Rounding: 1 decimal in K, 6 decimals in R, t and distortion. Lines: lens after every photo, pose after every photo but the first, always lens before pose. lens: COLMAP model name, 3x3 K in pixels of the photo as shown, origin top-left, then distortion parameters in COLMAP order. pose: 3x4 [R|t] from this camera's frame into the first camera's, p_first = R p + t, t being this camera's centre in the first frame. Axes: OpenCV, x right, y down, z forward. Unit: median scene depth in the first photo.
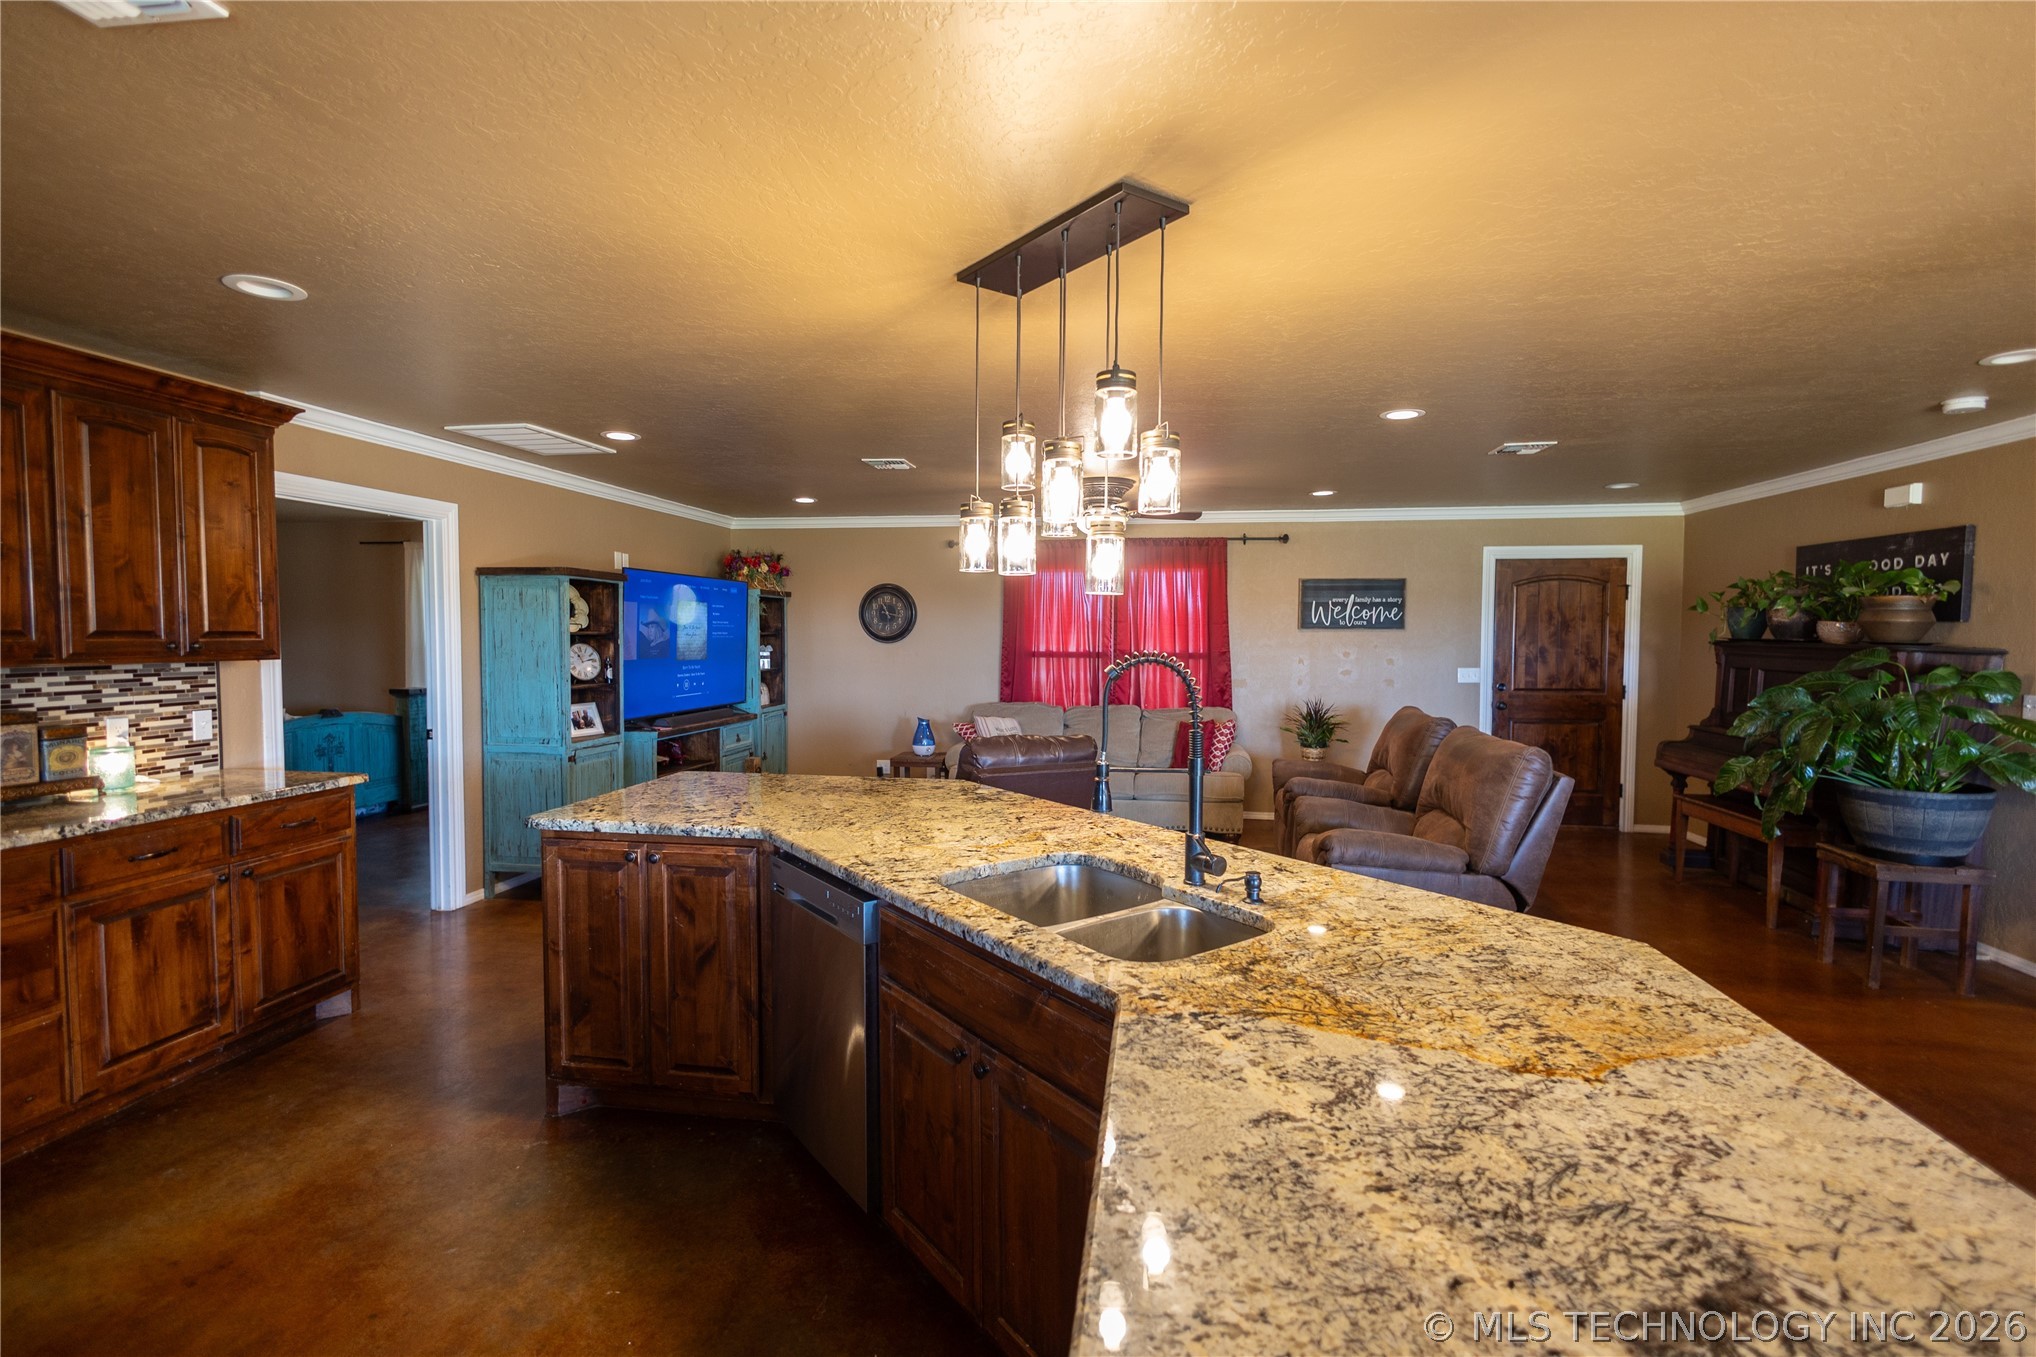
lens RADIAL K [[933.0, 0, 1024.8], [0, 933.0, 678.2], [0, 0, 1]] dist [0.012809, -0.005675]
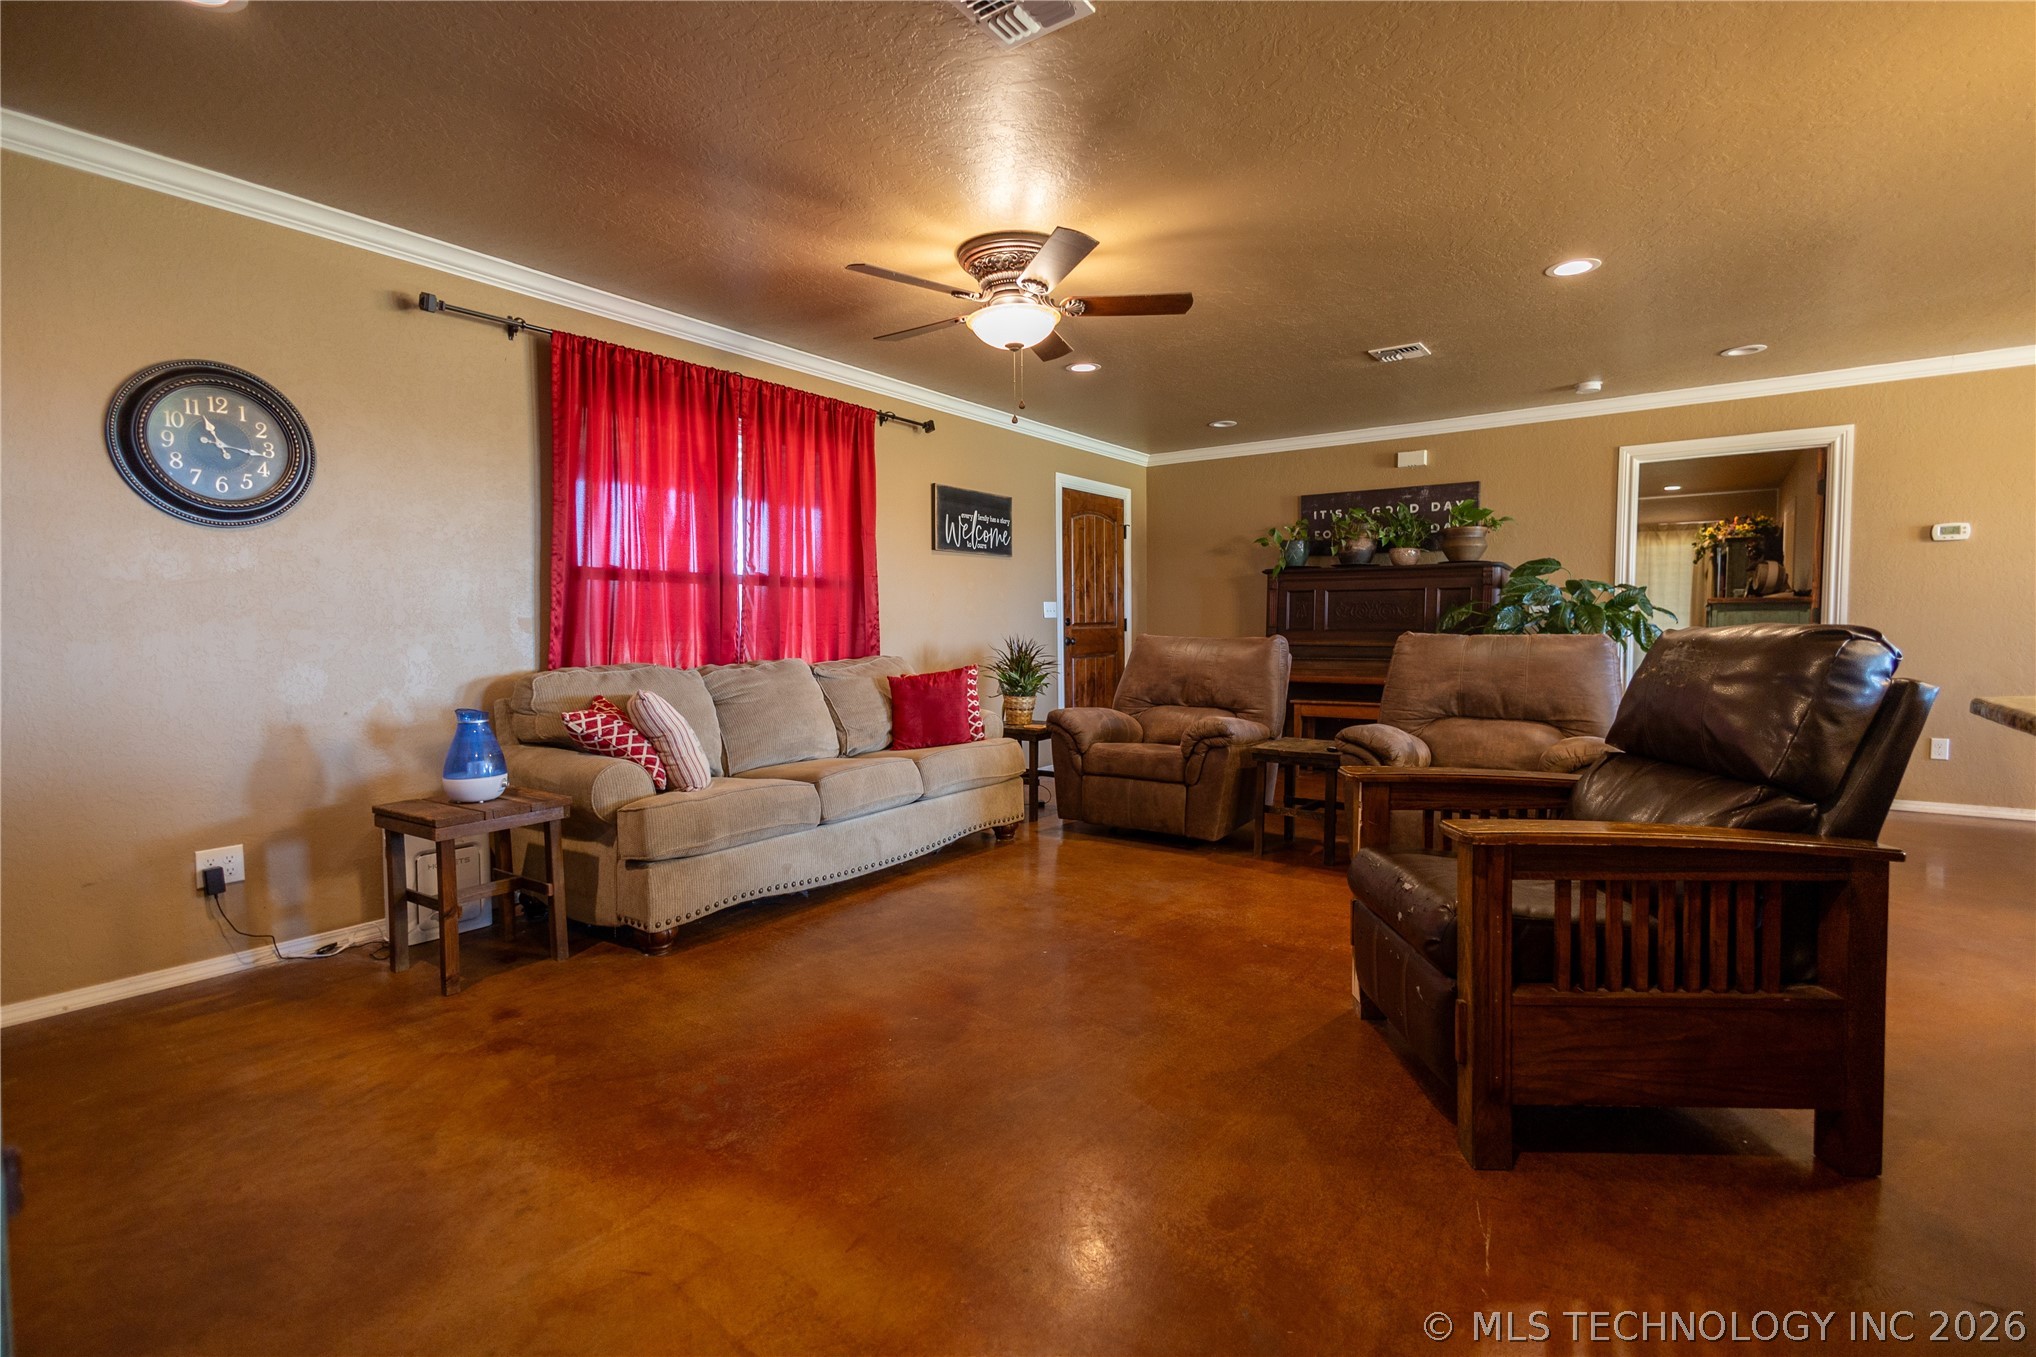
lens RADIAL K [[933.0, 0, 1022.9], [0, 933.0, 665.6], [0, 0, 1]] dist [0.012809, -0.005675]
pose [[0.451390, -0.049040, 0.890978, -0.593441], [0.053522, 0.998179, 0.027825, 0.040773], [-0.890720, 0.035127, 0.453192, 0.980033]]
